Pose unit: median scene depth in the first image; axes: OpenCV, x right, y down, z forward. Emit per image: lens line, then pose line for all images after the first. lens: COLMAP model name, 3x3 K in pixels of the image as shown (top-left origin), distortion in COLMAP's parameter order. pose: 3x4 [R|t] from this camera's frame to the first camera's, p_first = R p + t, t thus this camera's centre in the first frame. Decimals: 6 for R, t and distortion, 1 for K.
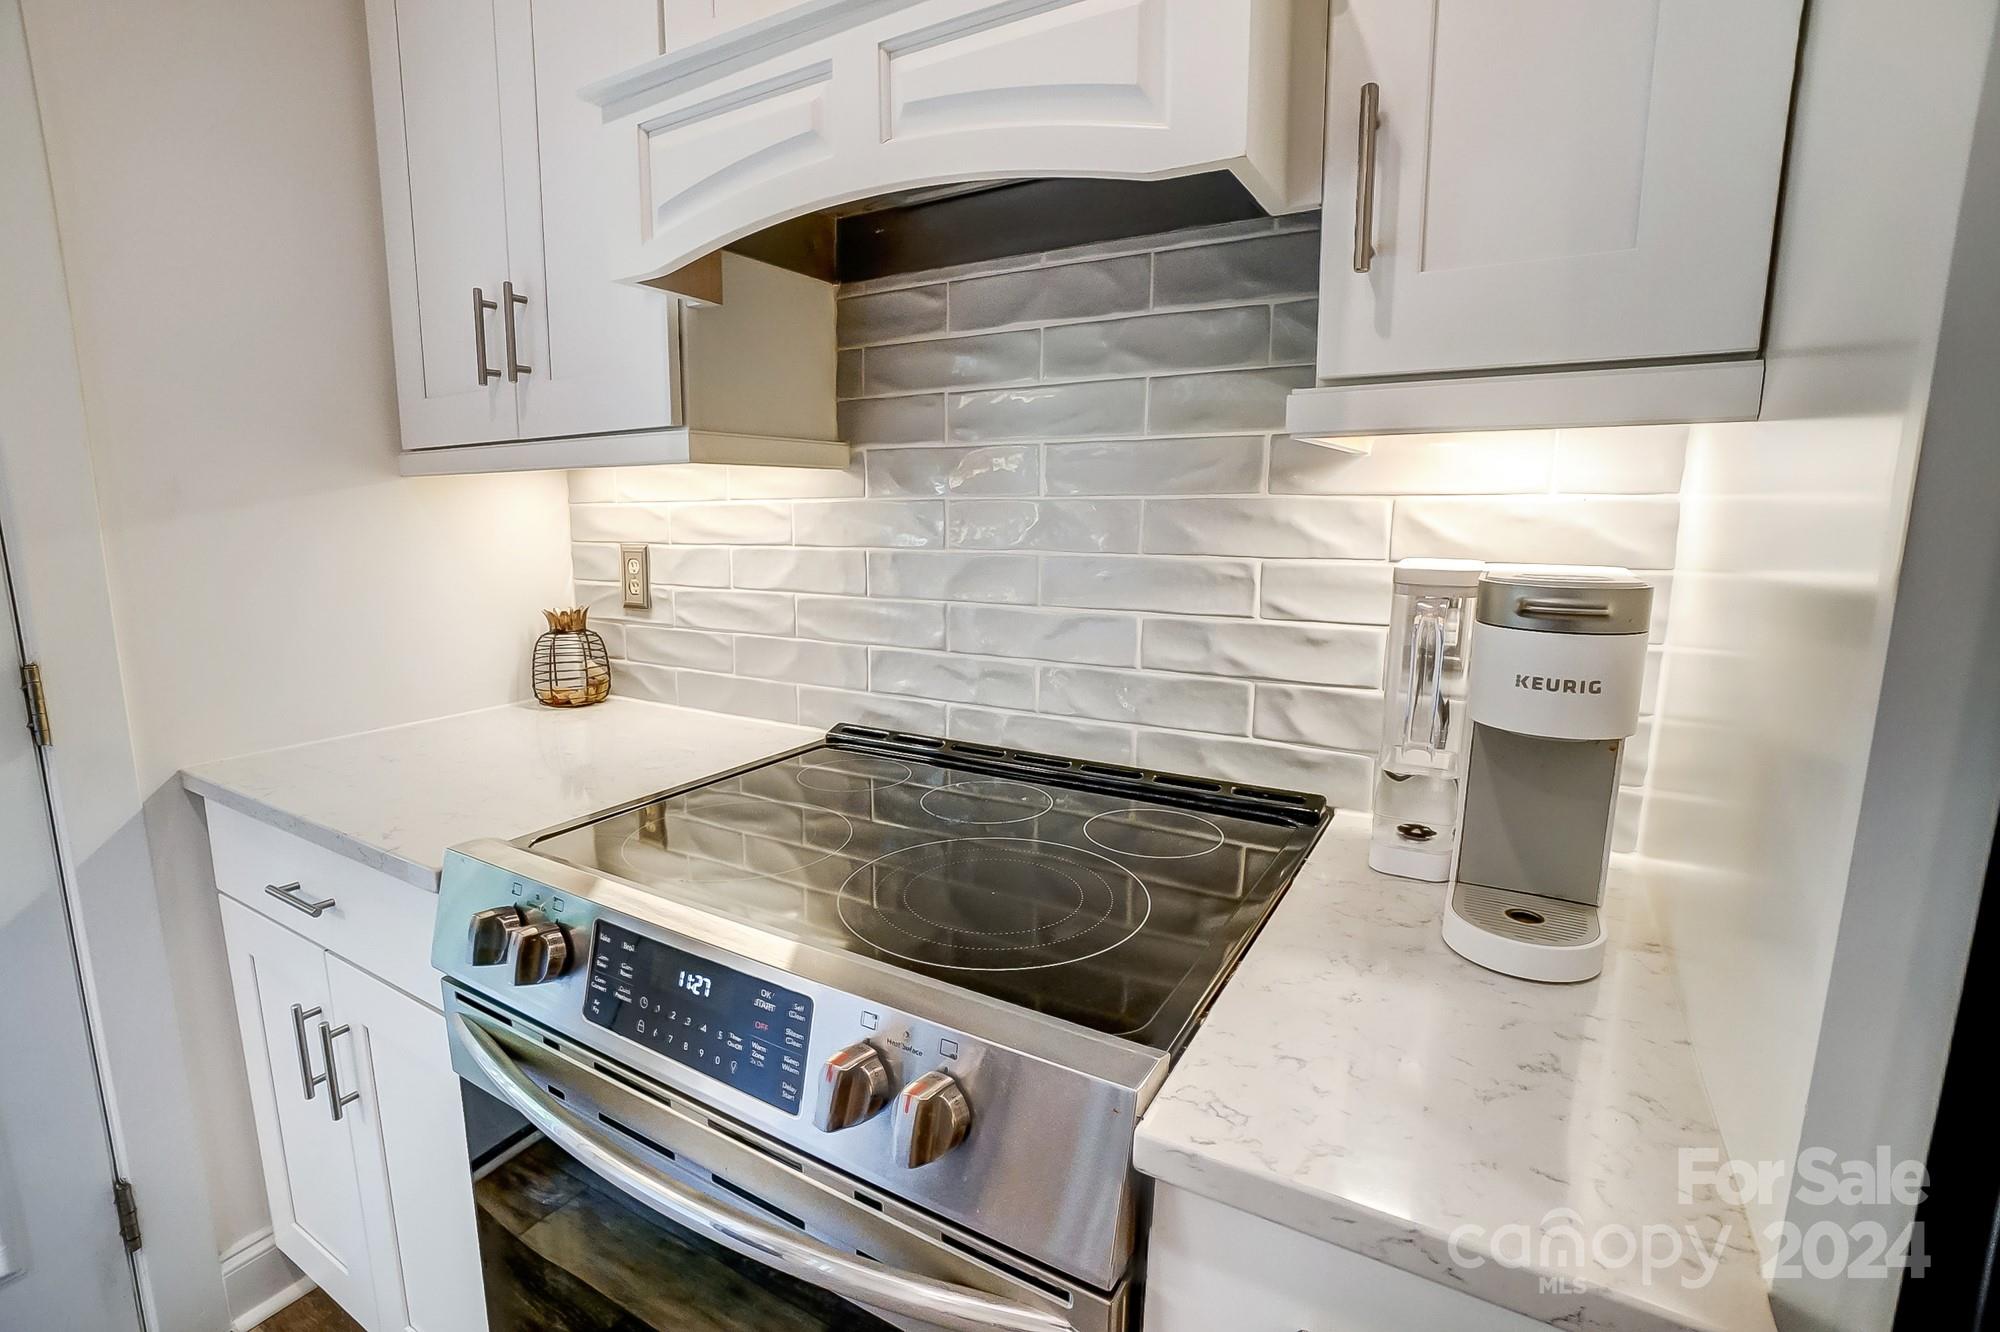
lens RADIAL K [[890.7, 0, 991.0], [0, 890.7, 658.6], [0, 0, 1]] dist [-0.057612, 0.017664]
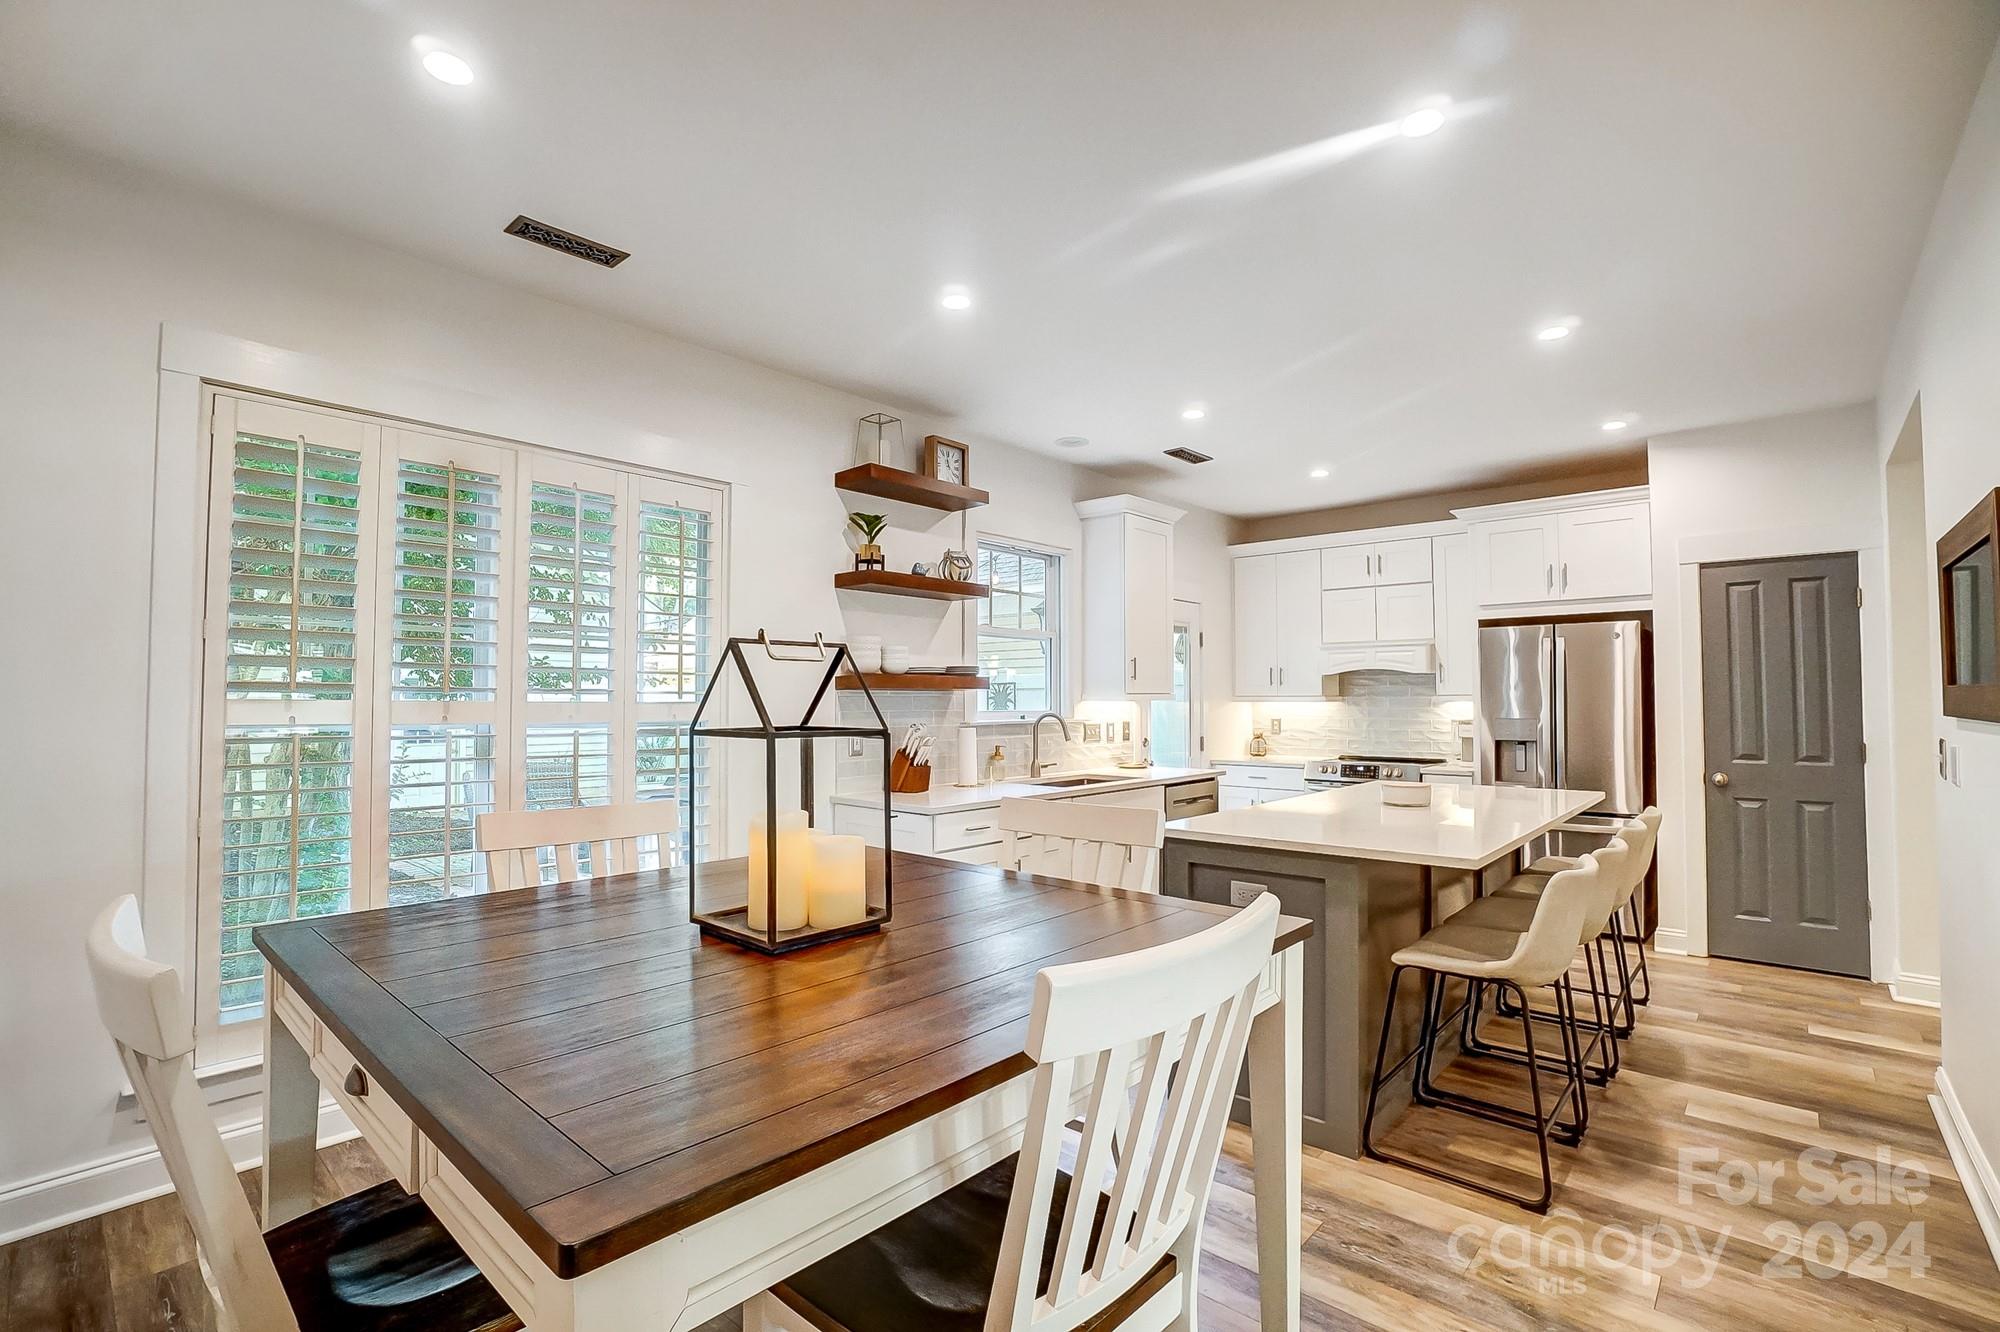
lens RADIAL K [[890.7, 0, 1002.1], [0, 890.7, 671.4], [0, 0, 1]] dist [-0.057612, 0.017664]
pose [[0.979063, -0.007062, -0.203435, -1.088523], [-0.031095, 0.982480, -0.183755, 0.619564], [0.201168, 0.186233, 0.961690, -4.394956]]
